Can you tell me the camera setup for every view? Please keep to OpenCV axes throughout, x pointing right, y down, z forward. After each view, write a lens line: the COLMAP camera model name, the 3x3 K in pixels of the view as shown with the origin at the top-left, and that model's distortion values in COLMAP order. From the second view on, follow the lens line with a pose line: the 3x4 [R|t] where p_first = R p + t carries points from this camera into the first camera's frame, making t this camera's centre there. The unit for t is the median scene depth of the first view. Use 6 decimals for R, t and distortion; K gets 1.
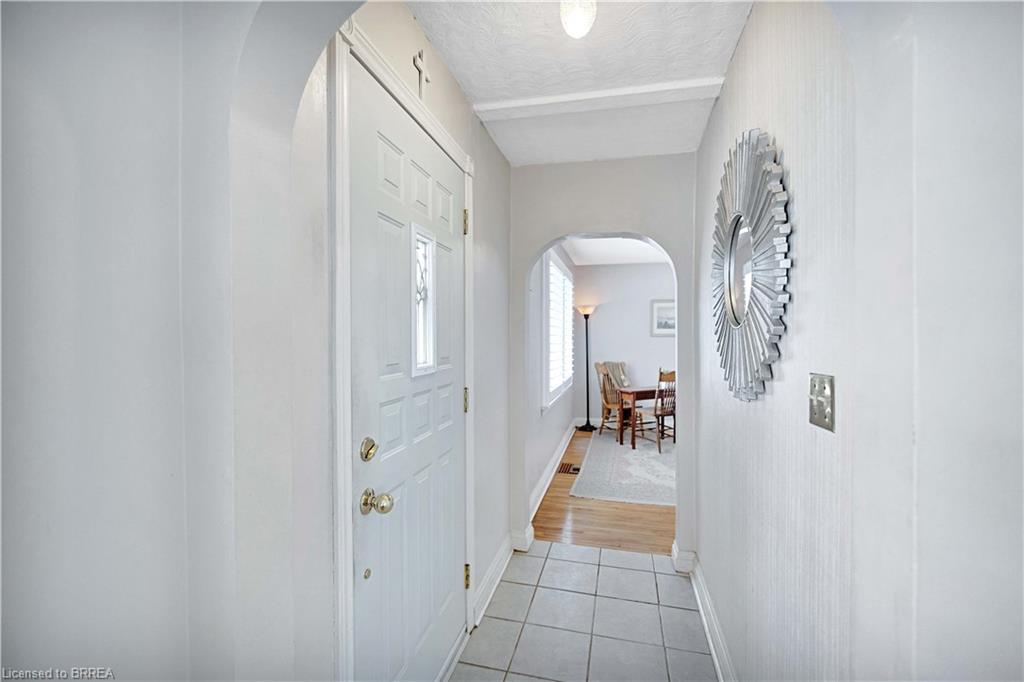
lens RADIAL K [[445.8, 0, 513.7], [0, 445.8, 337.6], [0, 0, 1]] dist [-0.003078, -0.000485]
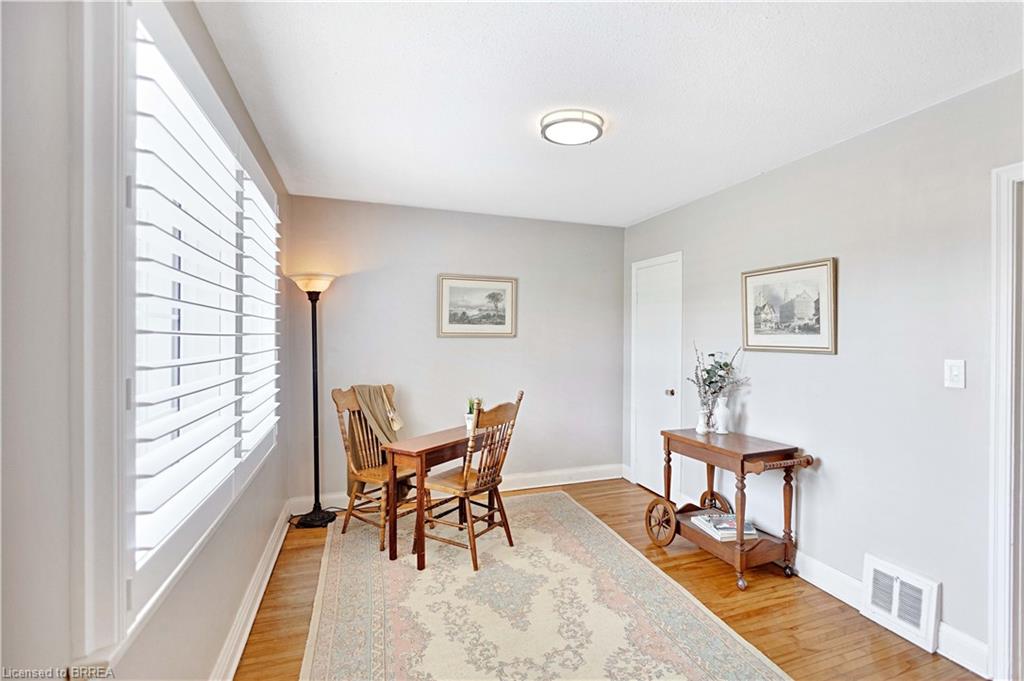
lens RADIAL K [[441.2, 0, 551.6], [0, 441.2, 339.0], [0, 0, 1]] dist [-0.000732, 0.000230]
pose [[0.795822, -0.000236, 0.605530, 0.080483], [-0.002618, 0.999989, 0.003830, -0.002694], [-0.605525, -0.004634, 0.795813, 0.469580]]
